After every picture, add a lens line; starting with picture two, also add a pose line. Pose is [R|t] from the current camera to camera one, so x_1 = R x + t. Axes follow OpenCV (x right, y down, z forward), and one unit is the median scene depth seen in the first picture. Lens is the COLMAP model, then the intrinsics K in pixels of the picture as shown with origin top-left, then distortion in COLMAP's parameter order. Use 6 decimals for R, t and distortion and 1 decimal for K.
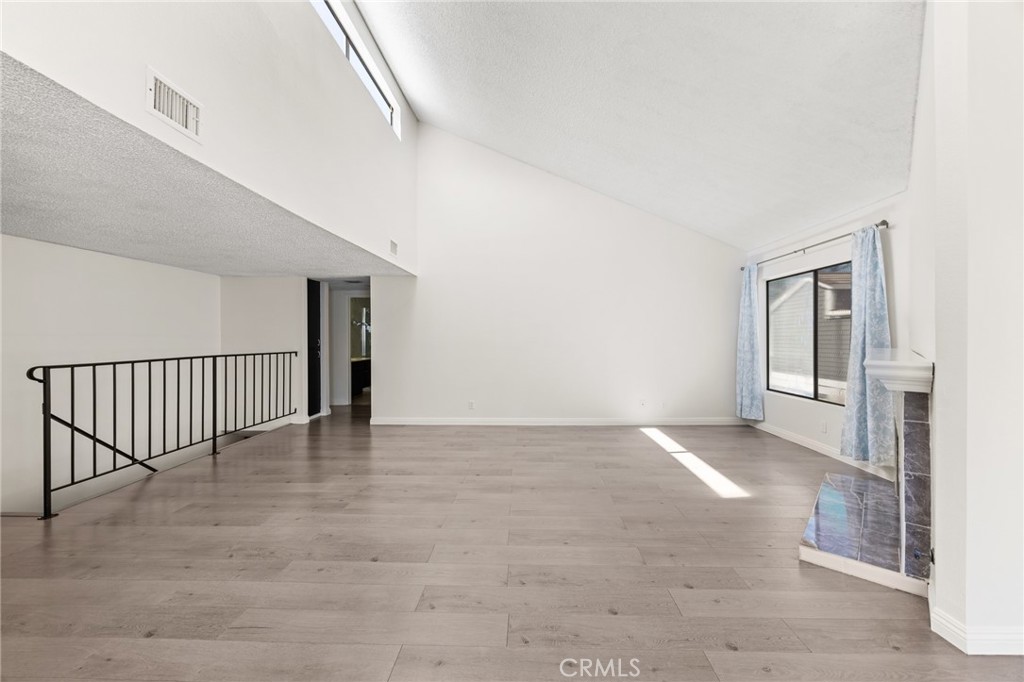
lens RADIAL K [[398.0, 0, 518.4], [0, 398.0, 341.3], [0, 0, 1]] dist [-0.000041, -0.000221]
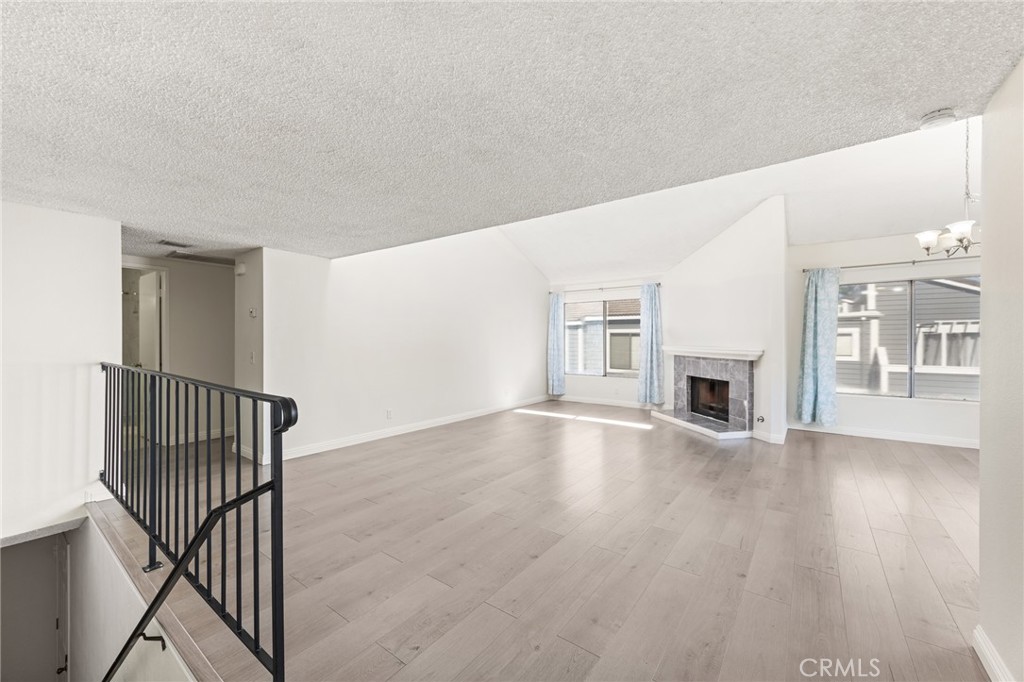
lens RADIAL K [[398.0, 0, 518.4], [0, 398.0, 341.3], [0, 0, 1]] dist [-0.000041, -0.000221]
pose [[0.570857, 0.002977, 0.821044, -1.077473], [0.002444, 0.999983, -0.005325, 0.005123], [-0.821046, 0.005046, 0.570840, 0.396343]]
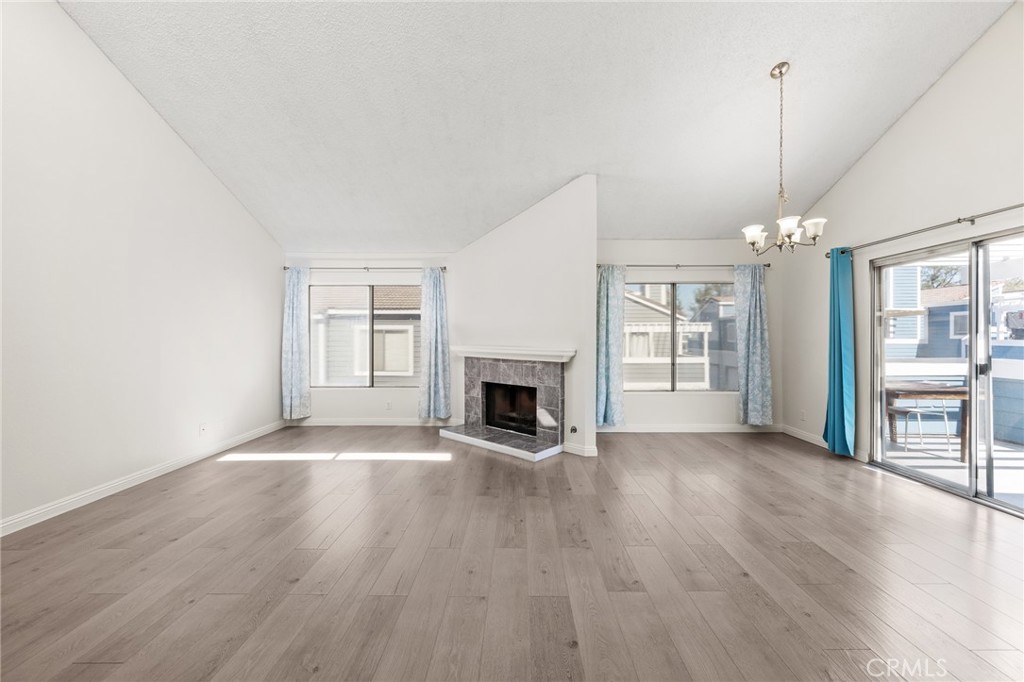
lens RADIAL K [[395.8, 0, 517.4], [0, 395.8, 339.0], [0, 0, 1]] dist [0.001648, -0.000074]
pose [[-0.023890, 0.001385, 0.999714, -0.661323], [0.008259, 0.999965, -0.001188, -0.002940], [-0.999680, 0.008228, -0.023900, 0.684119]]
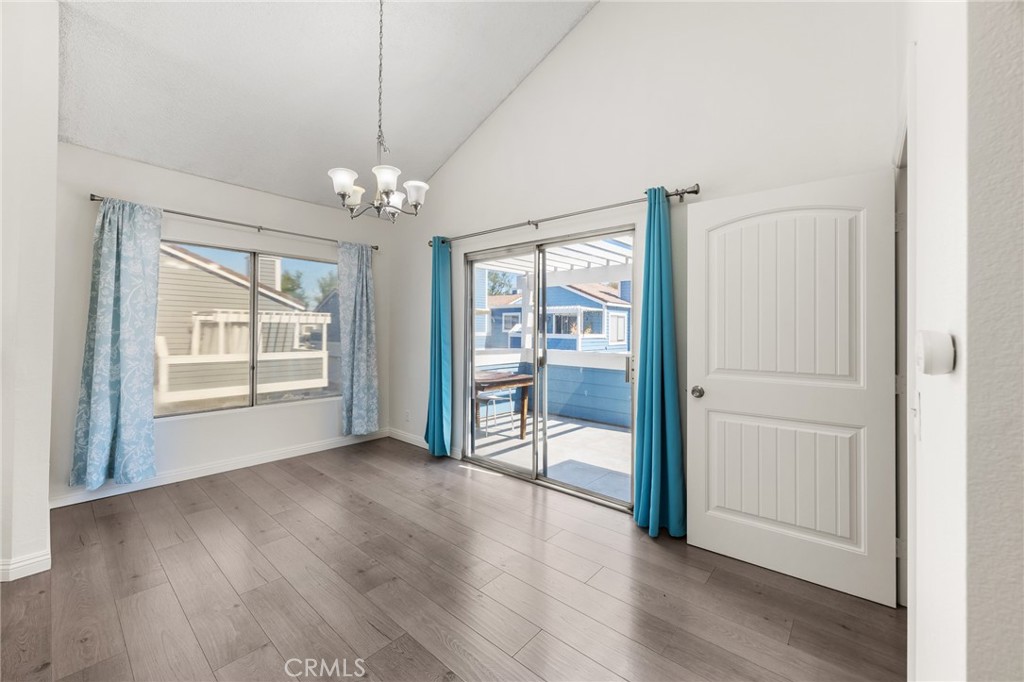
lens RADIAL K [[405.8, 0, 513.0], [0, 405.8, 327.7], [0, 0, 1]] dist [-0.000651, -0.000201]
pose [[-0.774305, 0.002827, 0.632807, -0.399094], [-0.000873, 0.999984, -0.005536, -0.004554], [-0.632812, -0.004839, -0.774290, 0.460592]]
